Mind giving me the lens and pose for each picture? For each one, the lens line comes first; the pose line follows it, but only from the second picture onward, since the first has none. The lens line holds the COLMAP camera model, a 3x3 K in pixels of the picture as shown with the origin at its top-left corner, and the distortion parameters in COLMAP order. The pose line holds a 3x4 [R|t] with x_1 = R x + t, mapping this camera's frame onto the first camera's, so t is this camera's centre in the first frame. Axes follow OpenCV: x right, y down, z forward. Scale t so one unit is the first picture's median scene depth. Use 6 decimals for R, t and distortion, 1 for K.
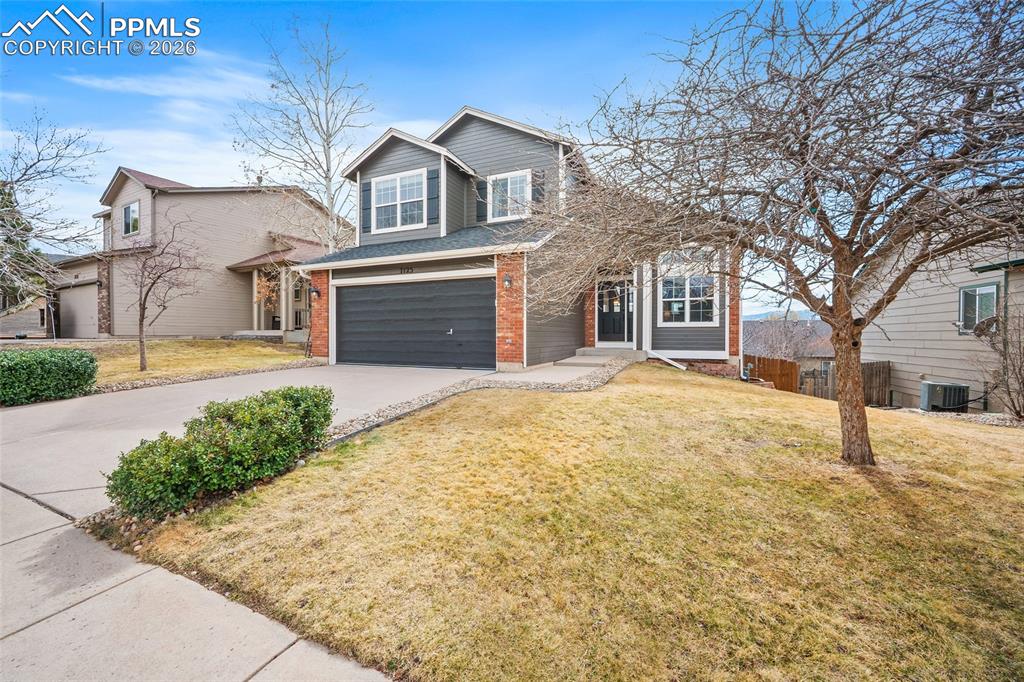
lens RADIAL K [[402.6, 0, 482.6], [0, 402.6, 337.0], [0, 0, 1]] dist [-0.005005, 0.000043]
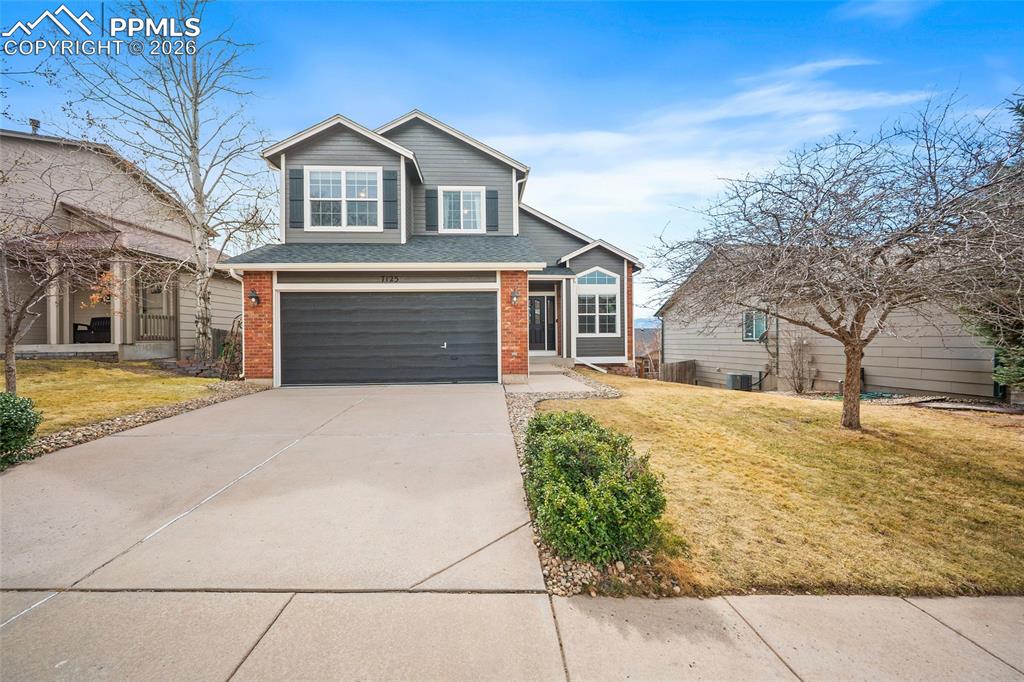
lens RADIAL K [[402.6, 0, 504.3], [0, 402.6, 339.8], [0, 0, 1]] dist [-0.005005, 0.000043]
pose [[0.890209, -0.010176, 0.455439, -0.300936], [0.014320, 0.999882, -0.005649, -0.015184], [-0.455328, 0.011550, 0.890249, 0.055359]]
